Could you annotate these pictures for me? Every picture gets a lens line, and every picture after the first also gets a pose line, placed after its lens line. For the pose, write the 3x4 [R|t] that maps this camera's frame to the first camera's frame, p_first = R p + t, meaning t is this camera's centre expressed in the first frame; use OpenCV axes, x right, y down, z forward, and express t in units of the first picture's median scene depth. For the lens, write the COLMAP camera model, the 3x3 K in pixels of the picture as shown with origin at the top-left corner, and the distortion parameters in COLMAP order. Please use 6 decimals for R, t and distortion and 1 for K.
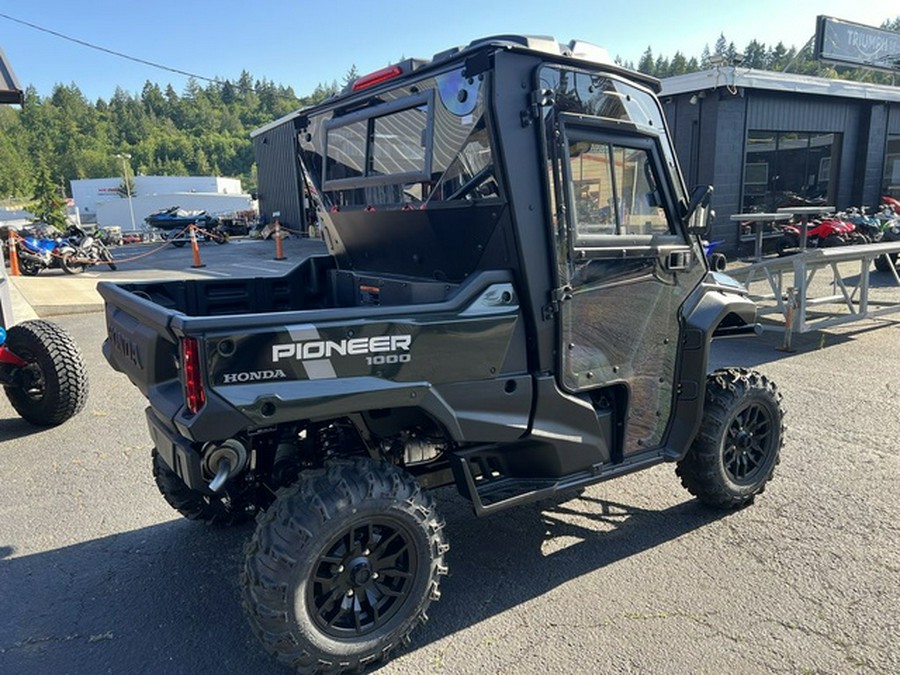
lens RADIAL K [[669.4, 0, 447.9], [0, 669.4, 347.3], [0, 0, 1]] dist [0.055535, -0.054155]
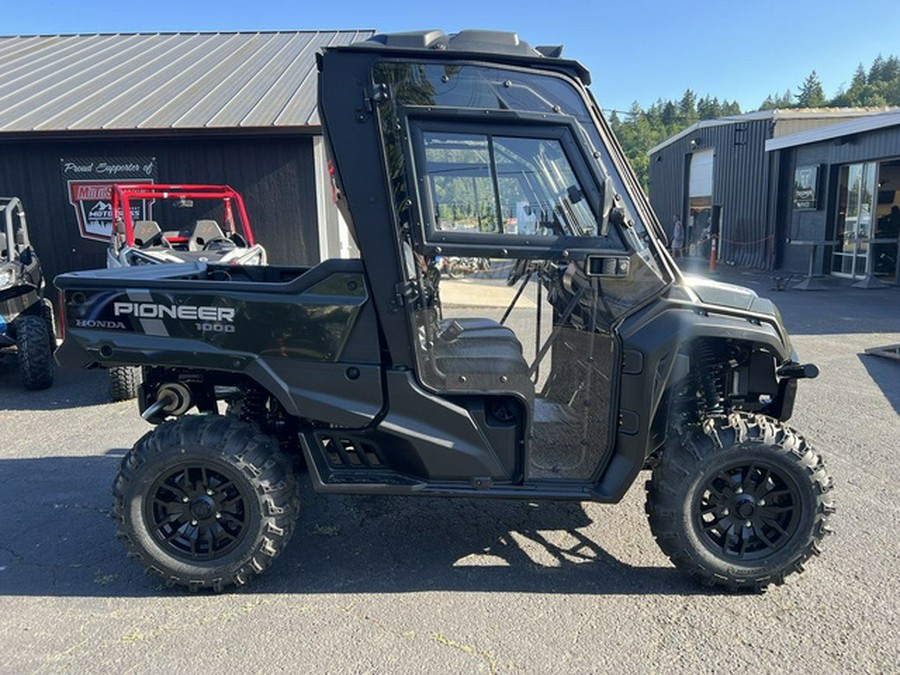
lens RADIAL K [[671.2, 0, 451.2], [0, 671.2, 354.3], [0, 0, 1]] dist [0.057217, -0.061088]
pose [[0.828247, 0.119850, -0.547397, 0.766761], [-0.130111, 0.991294, 0.020173, -0.010981], [0.545049, 0.054514, 0.836630, 0.212897]]
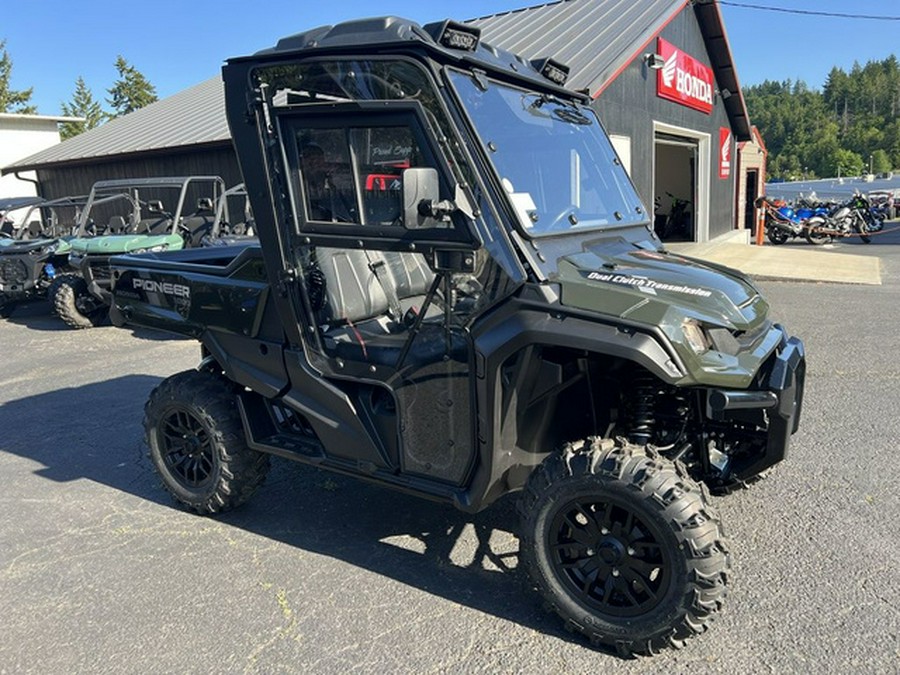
lens RADIAL K [[671.2, 0, 451.2], [0, 671.2, 354.3], [0, 0, 1]] dist [0.057217, -0.061088]
pose [[0.405829, 0.213963, -0.888551, 1.237169], [-0.164915, 0.973396, 0.159072, -0.168117], [0.898947, 0.081979, 0.430318, 0.776413]]
